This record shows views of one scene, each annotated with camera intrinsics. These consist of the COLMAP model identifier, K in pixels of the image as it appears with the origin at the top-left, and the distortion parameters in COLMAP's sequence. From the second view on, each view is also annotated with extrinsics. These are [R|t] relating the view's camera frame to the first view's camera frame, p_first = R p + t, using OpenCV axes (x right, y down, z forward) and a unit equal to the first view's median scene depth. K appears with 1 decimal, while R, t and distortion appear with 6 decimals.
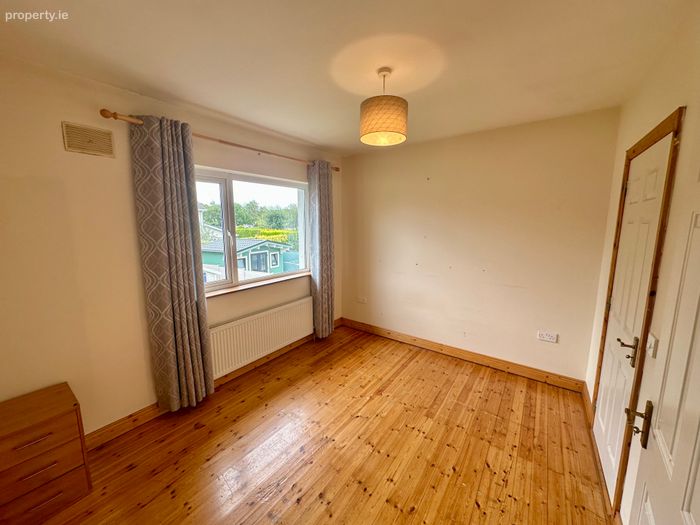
lens RADIAL K [[277.5, 0, 347.2], [0, 277.5, 261.5], [0, 0, 1]] dist [-0.002727, -0.001358]
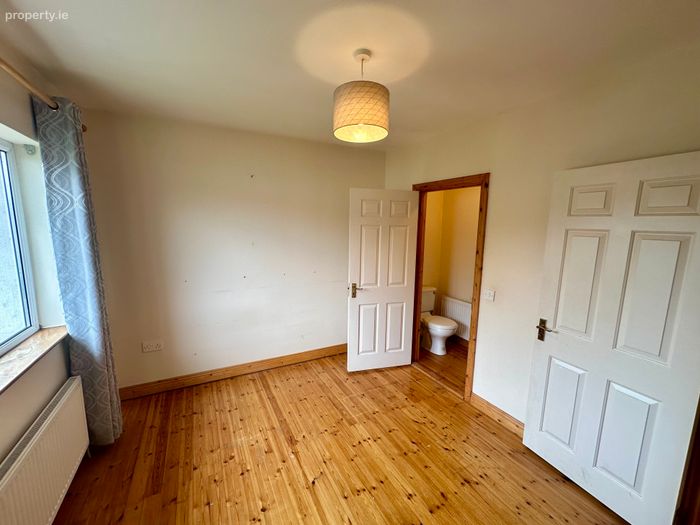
lens RADIAL K [[277.5, 0, 352.4], [0, 277.5, 263.0], [0, 0, 1]] dist [-0.002727, -0.001358]
pose [[0.432134, -0.121246, 0.893622, -0.427729], [0.111520, 0.990499, 0.080461, -0.077057], [-0.894887, 0.064887, 0.441550, 0.423427]]
